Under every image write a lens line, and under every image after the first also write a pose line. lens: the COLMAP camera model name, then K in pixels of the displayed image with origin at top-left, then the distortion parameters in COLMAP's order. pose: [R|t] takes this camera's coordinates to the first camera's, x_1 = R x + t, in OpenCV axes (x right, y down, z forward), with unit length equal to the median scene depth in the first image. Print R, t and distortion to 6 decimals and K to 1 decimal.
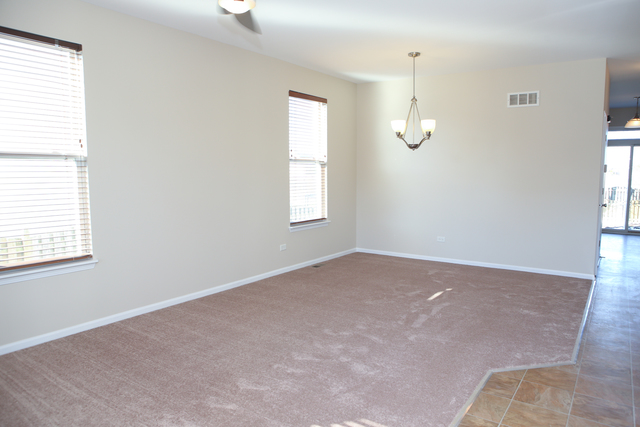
lens RADIAL K [[437.1, 0, 323.0], [0, 437.1, 215.5], [0, 0, 1]] dist [-0.114887, 0.081789]
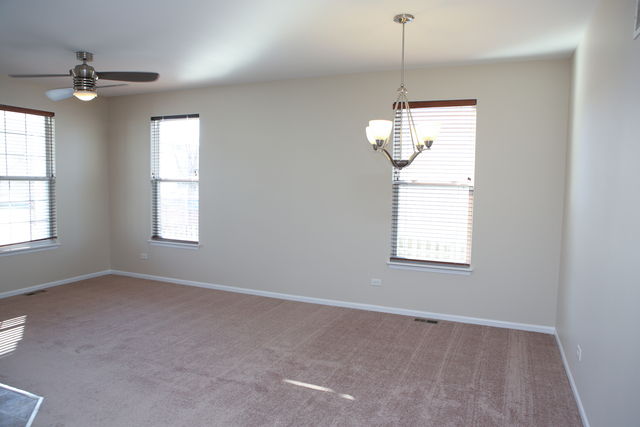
lens RADIAL K [[437.1, 0, 323.0], [0, 437.1, 215.5], [0, 0, 1]] dist [-0.114887, 0.081789]
pose [[0.217032, 0.076984, -0.973124, 0.892433], [-0.118826, 0.991556, 0.051941, -0.114721], [0.968905, 0.104359, 0.224347, 0.838936]]
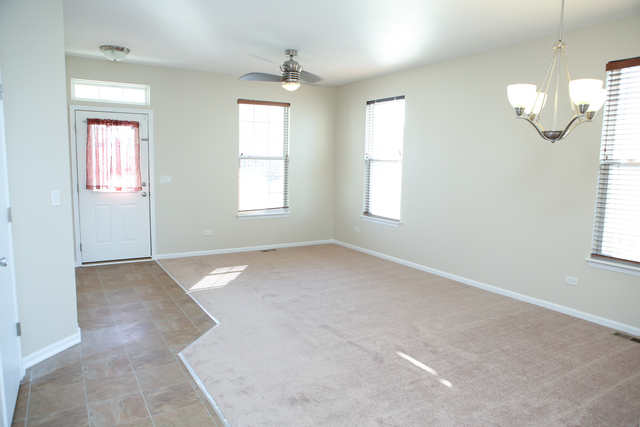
lens RADIAL K [[437.1, 0, 323.0], [0, 437.1, 215.5], [0, 0, 1]] dist [-0.114887, 0.081789]
pose [[-0.388431, 0.103346, -0.915664, 0.885121], [-0.115724, 0.980353, 0.159738, -0.125738], [0.914182, 0.168011, -0.368840, 1.053010]]
